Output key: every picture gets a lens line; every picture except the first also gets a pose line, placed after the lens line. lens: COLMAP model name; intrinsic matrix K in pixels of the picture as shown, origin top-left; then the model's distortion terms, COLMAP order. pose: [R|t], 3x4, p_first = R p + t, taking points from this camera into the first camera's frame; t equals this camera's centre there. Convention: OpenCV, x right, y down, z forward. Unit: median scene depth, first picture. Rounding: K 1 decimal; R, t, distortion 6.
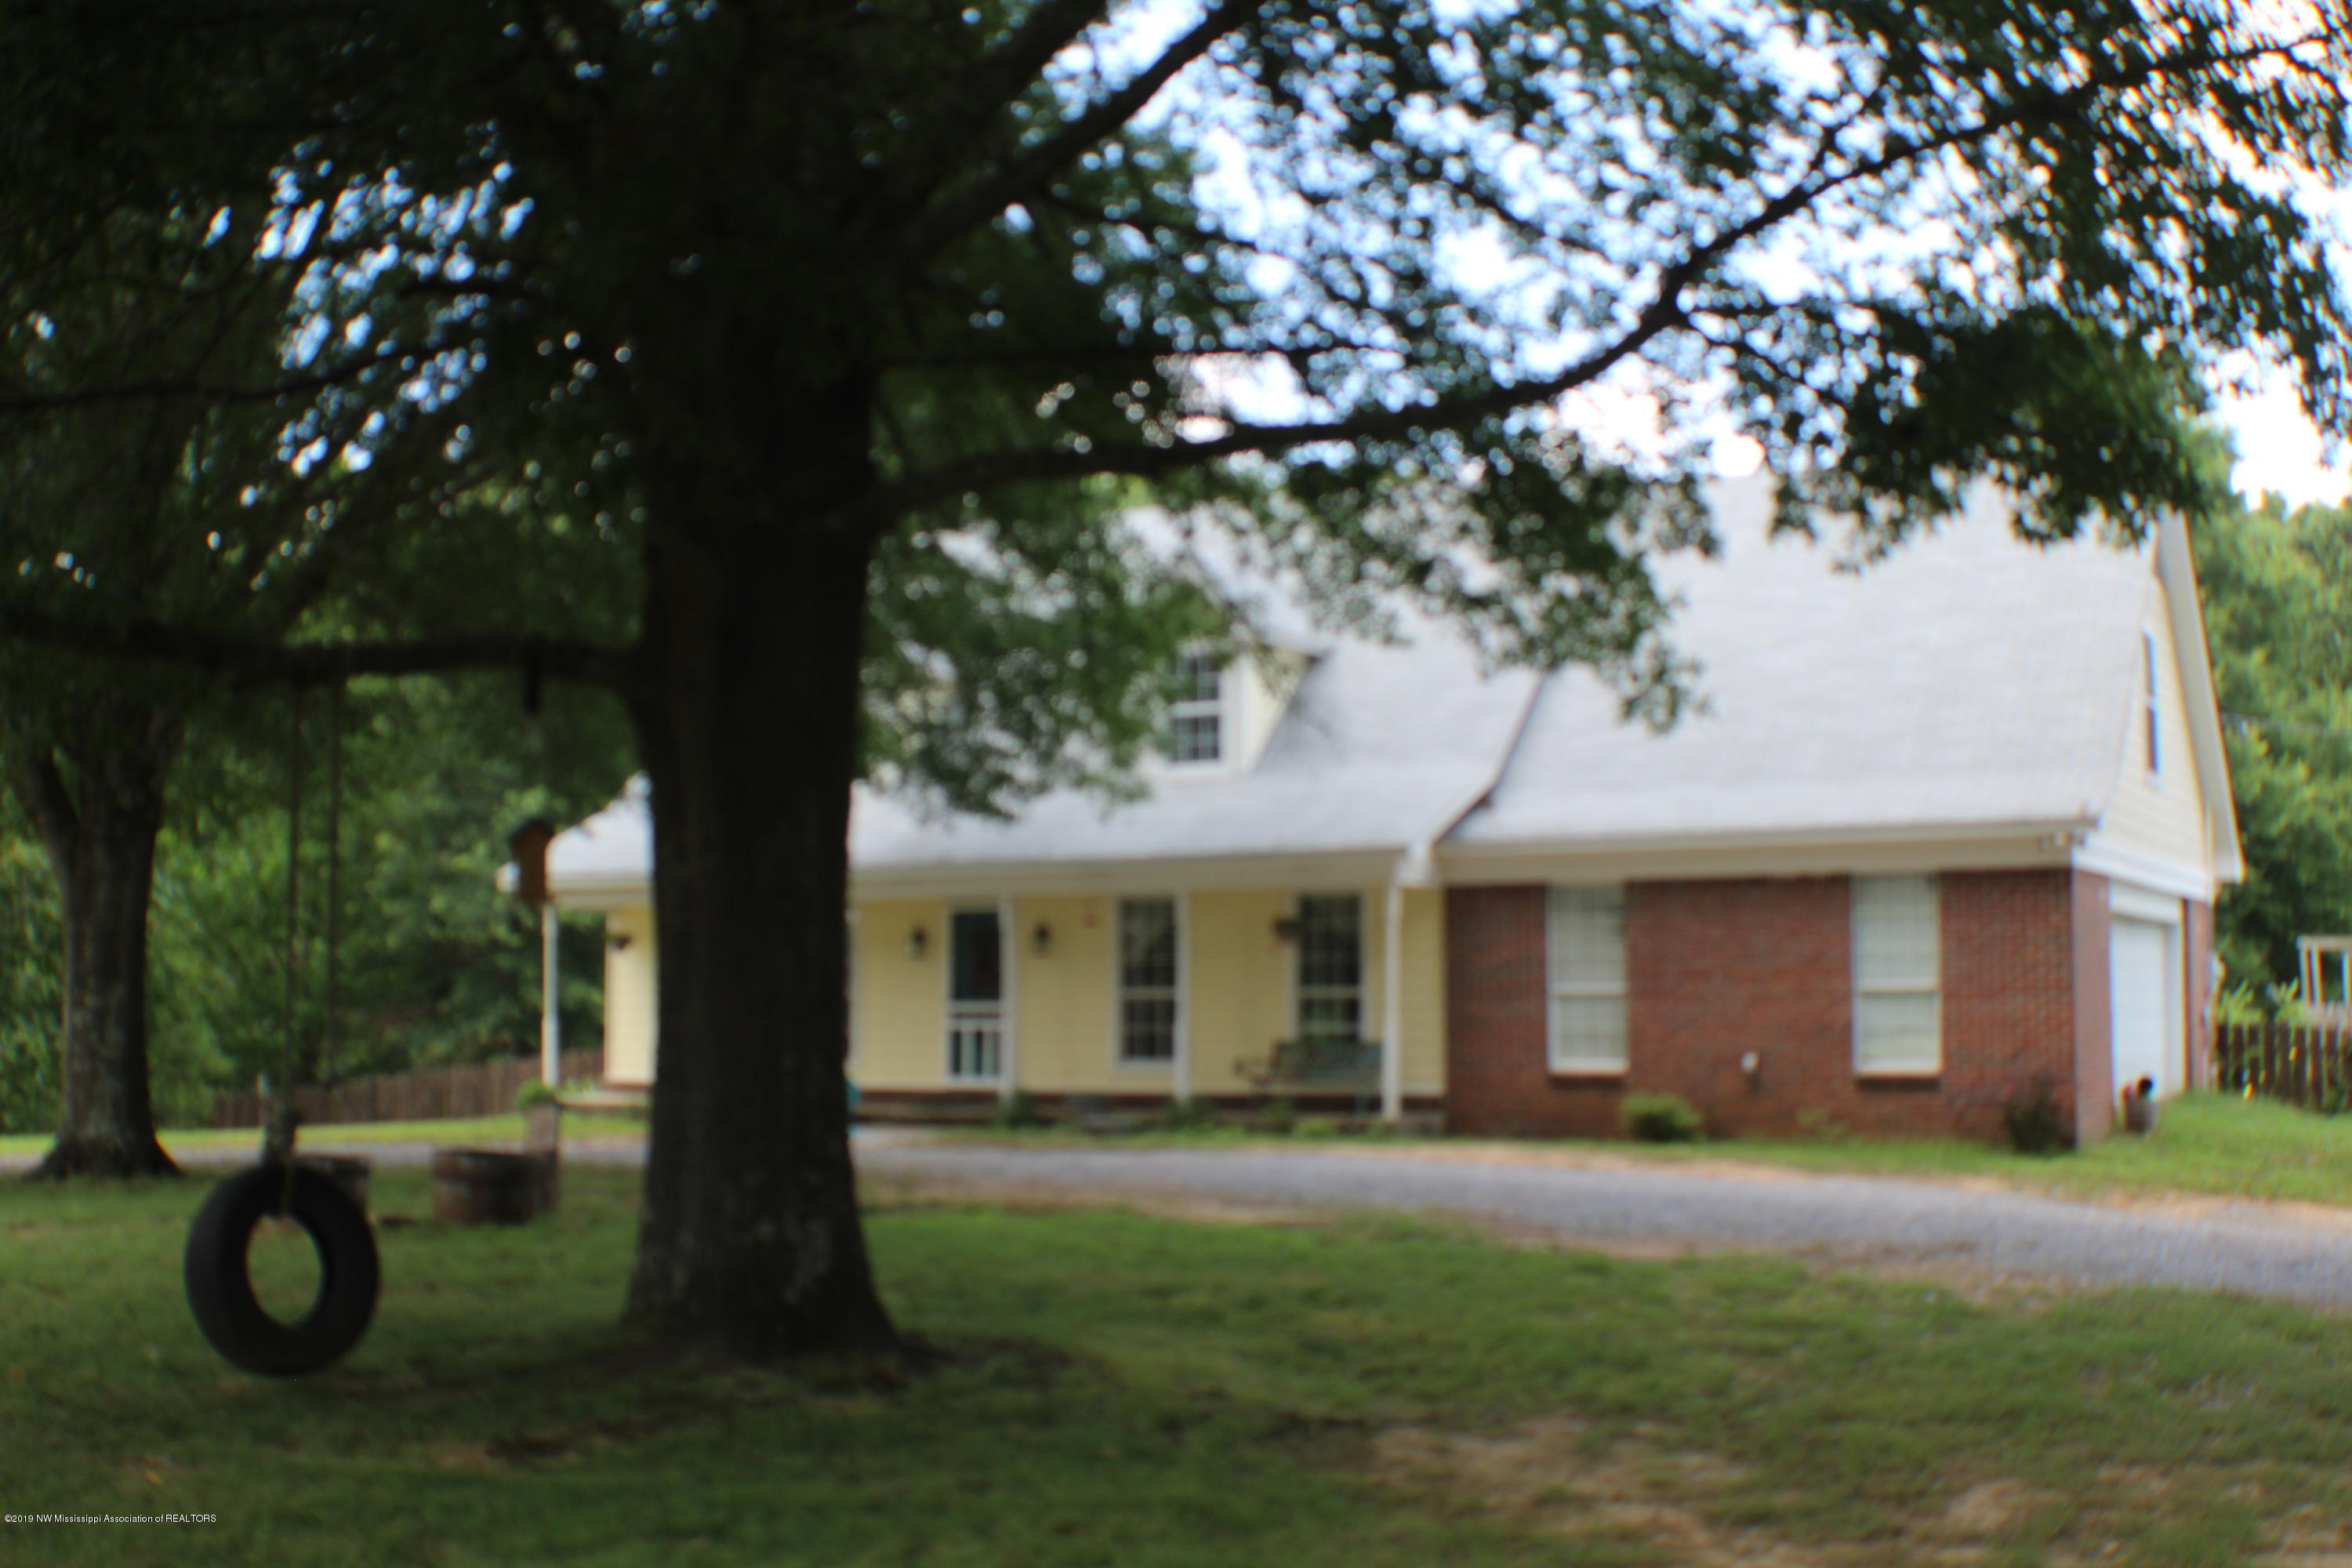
lens RADIAL K [[2683.4, 0, 1176.0], [0, 2683.4, 784.0], [0, 0, 1]] dist [-0.191625, 0.141935]
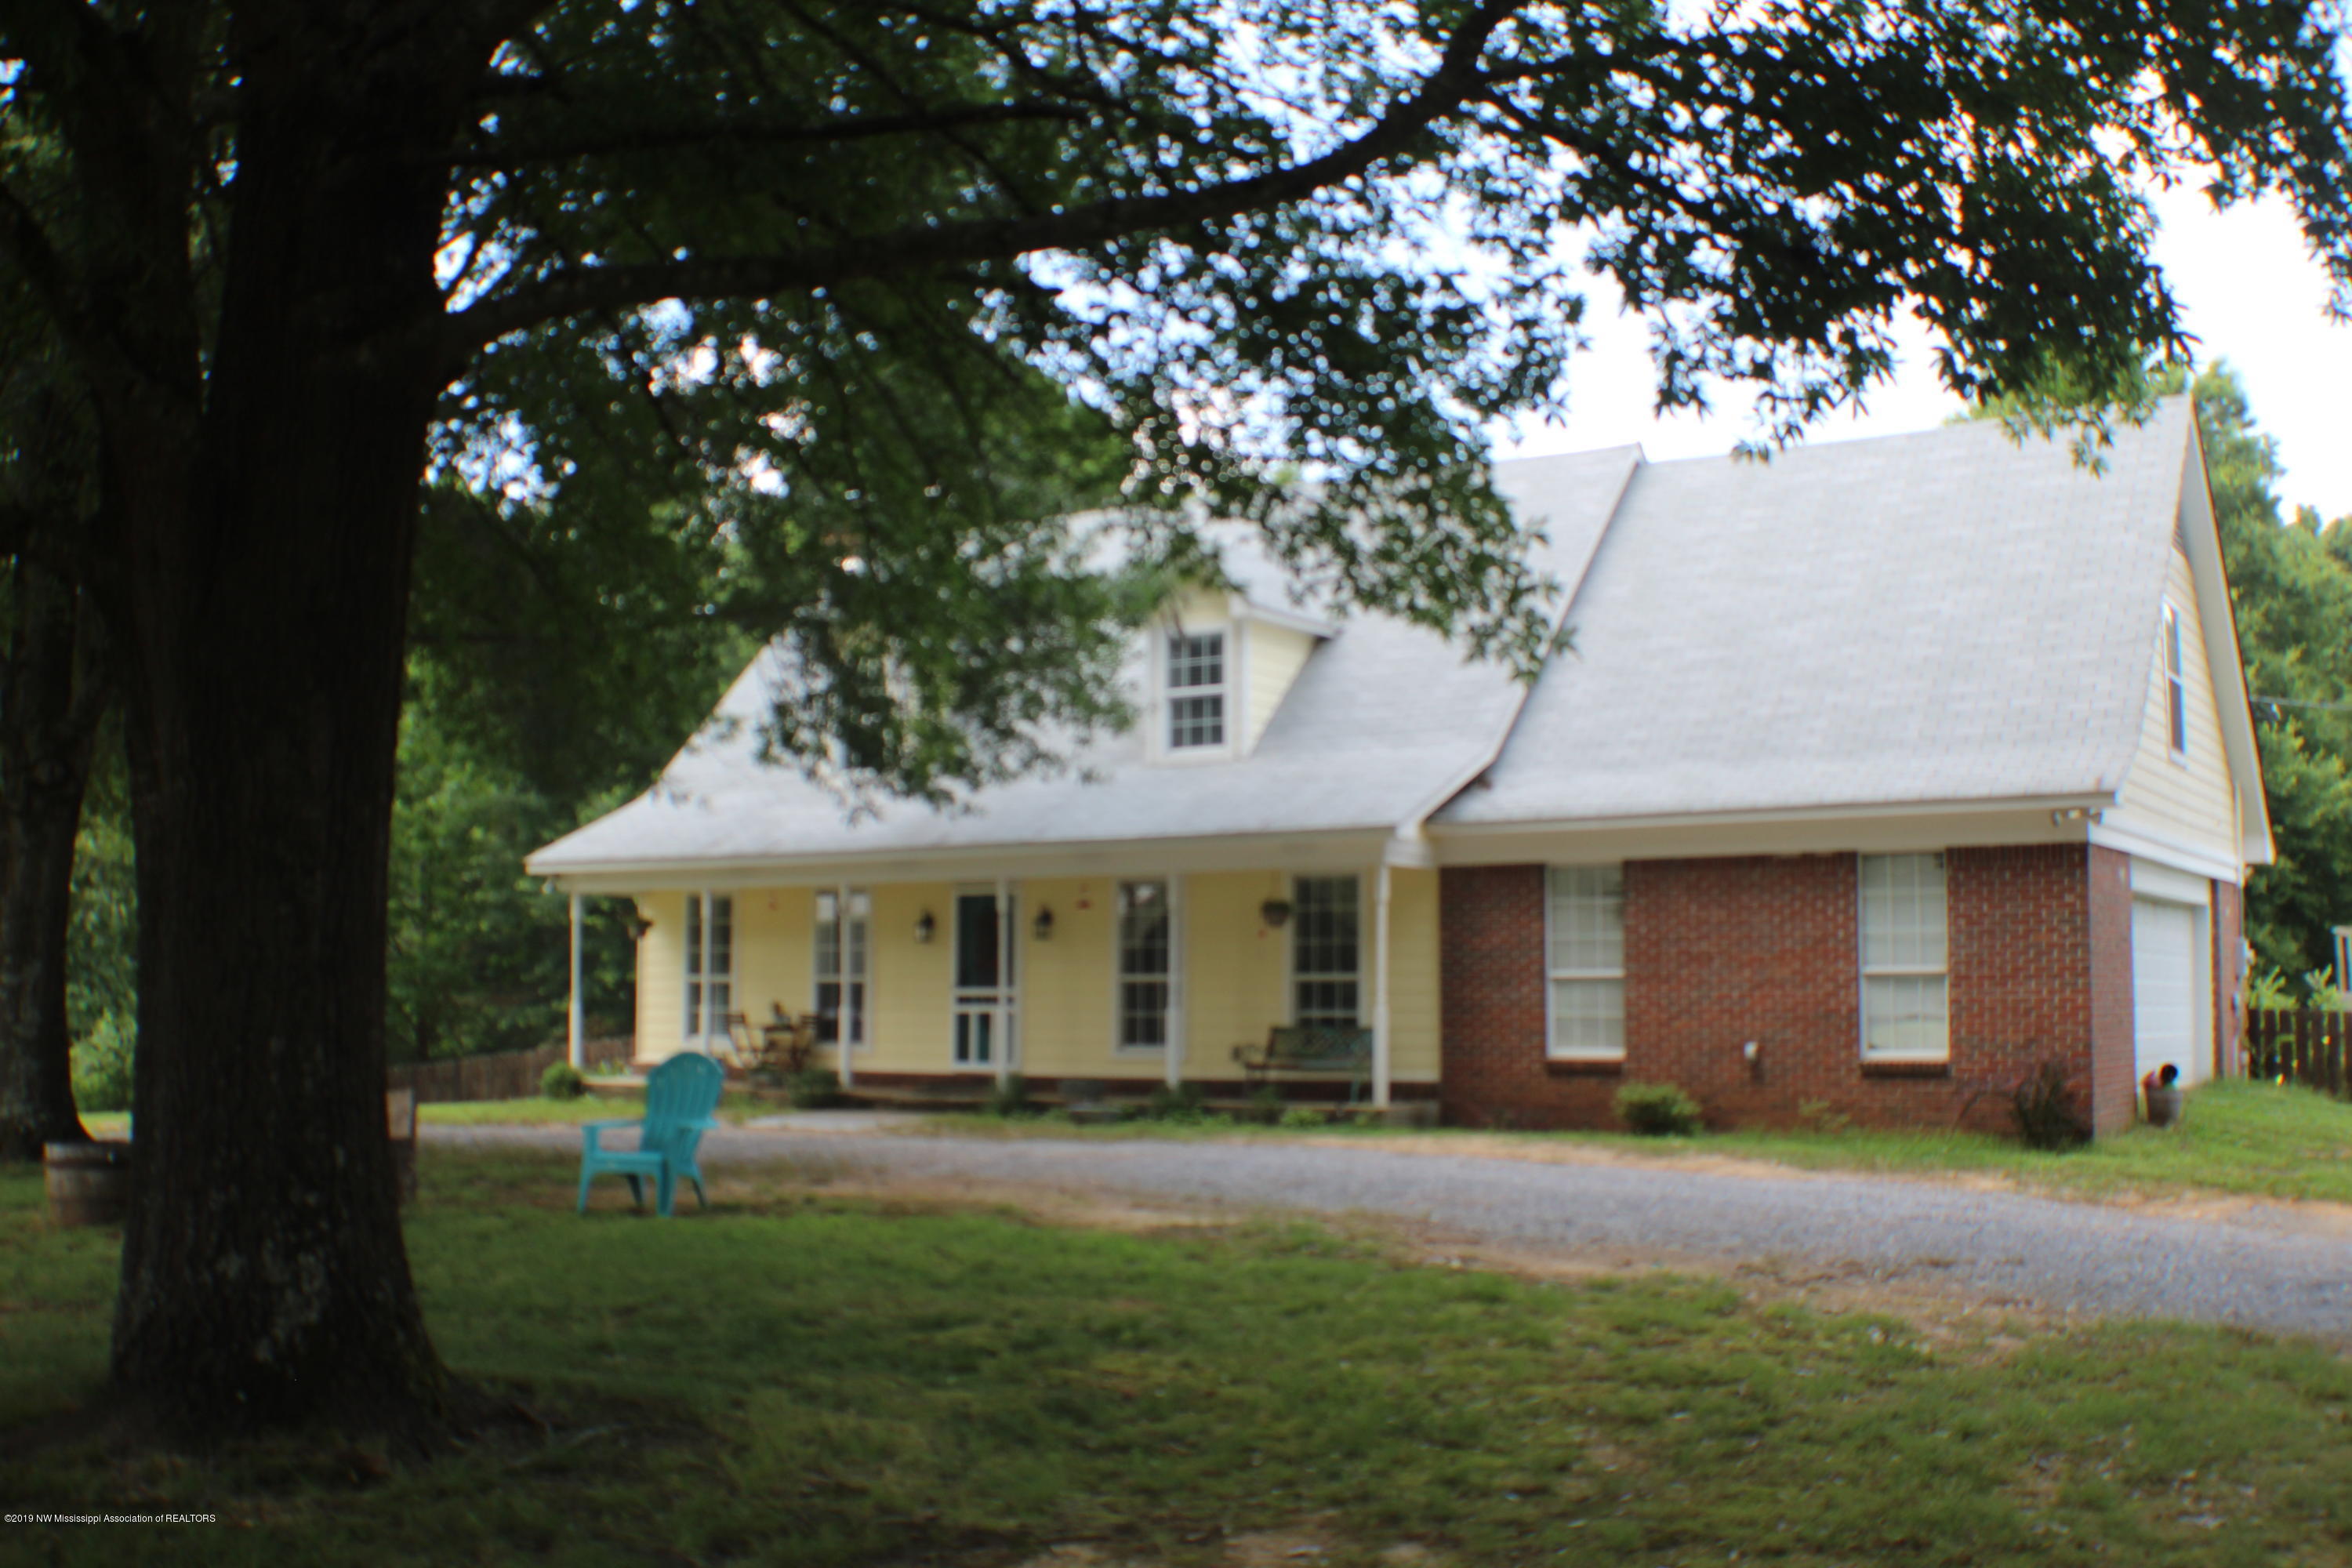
lens RADIAL K [[2371.5, 0, 1176.0], [0, 2371.5, 784.0], [0, 0, 1]] dist [-0.206432, 0.142844]
pose [[0.997812, -0.003694, -0.066012, 0.062853], [0.003298, 0.999976, -0.006110, 0.012894], [0.066033, 0.005879, 0.997800, 0.138545]]
